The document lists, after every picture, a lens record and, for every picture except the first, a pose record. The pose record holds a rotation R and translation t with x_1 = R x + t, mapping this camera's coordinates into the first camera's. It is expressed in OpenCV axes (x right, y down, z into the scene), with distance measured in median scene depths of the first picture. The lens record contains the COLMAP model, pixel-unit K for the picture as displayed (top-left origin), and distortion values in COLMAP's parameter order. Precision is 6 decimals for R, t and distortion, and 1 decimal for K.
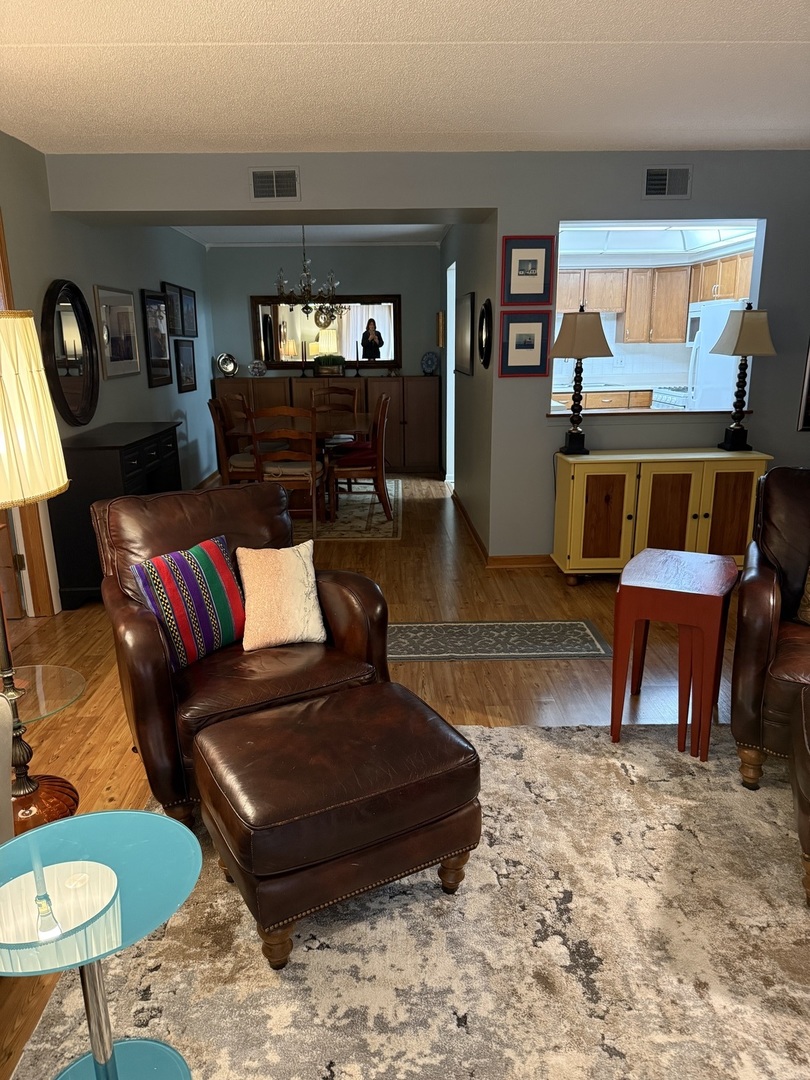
lens RADIAL K [[761.4, 0, 401.5], [0, 761.4, 543.9], [0, 0, 1]] dist [0.041898, -0.061487]
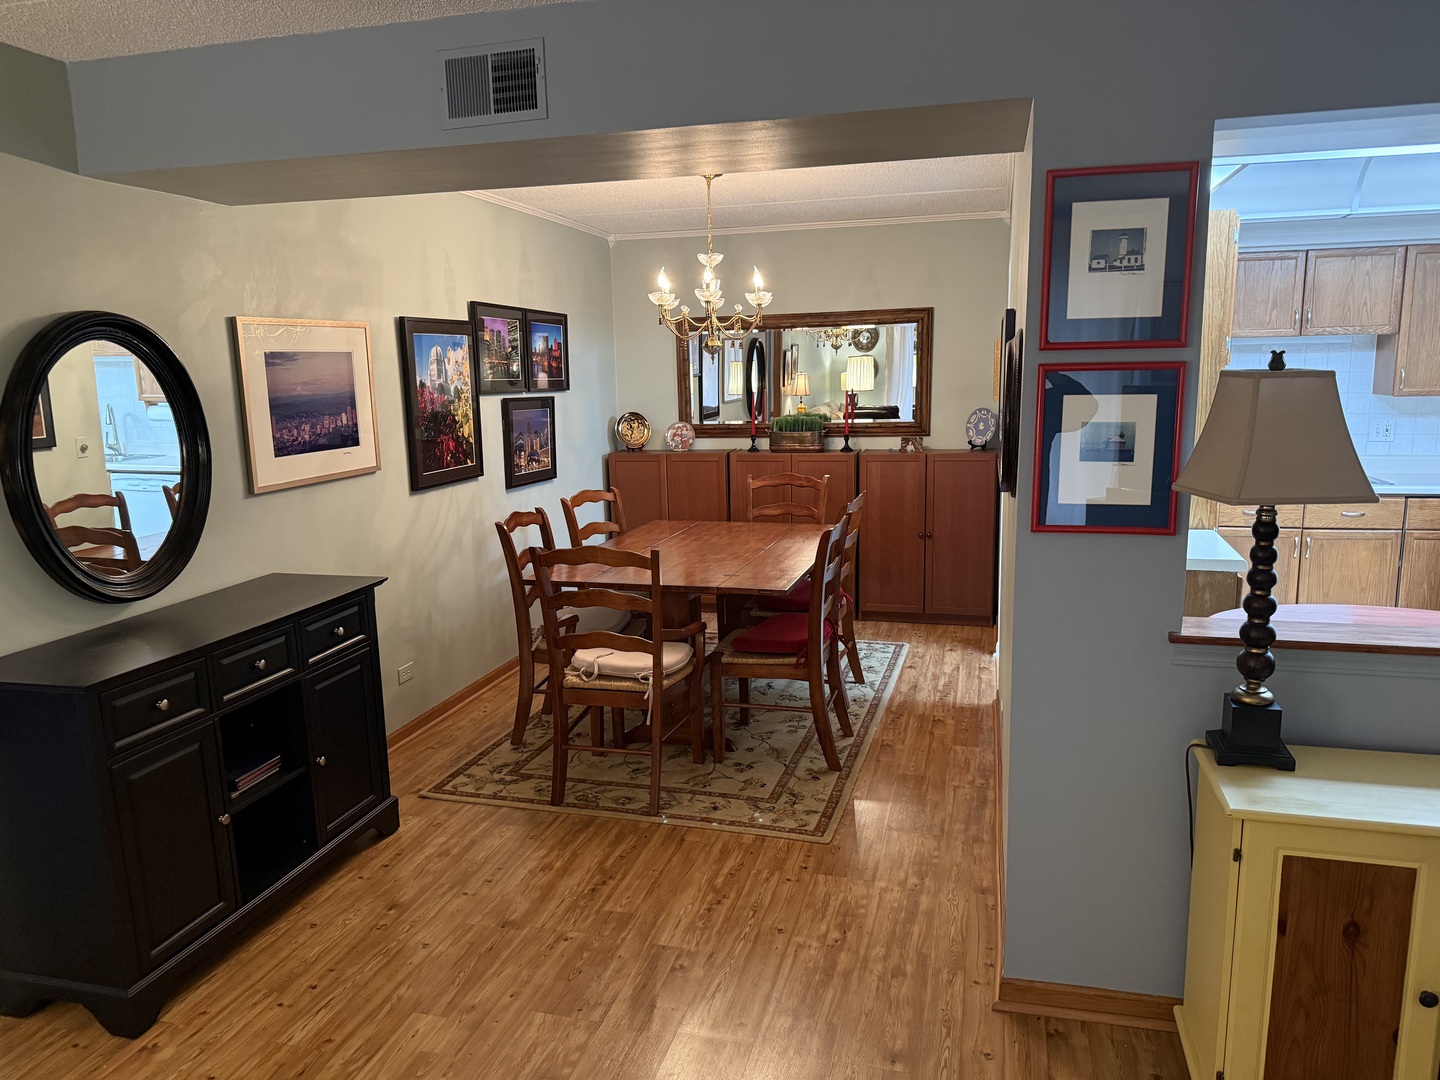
lens RADIAL K [[1015.2, 0, 717.2], [0, 1015.2, 534.1], [0, 0, 1]] dist [0.041898, -0.061487]
pose [[0.957152, 0.042272, -0.286483, 0.124331], [-0.067143, 0.994725, -0.077552, -0.169981], [0.281694, 0.093464, 0.954941, 0.477843]]
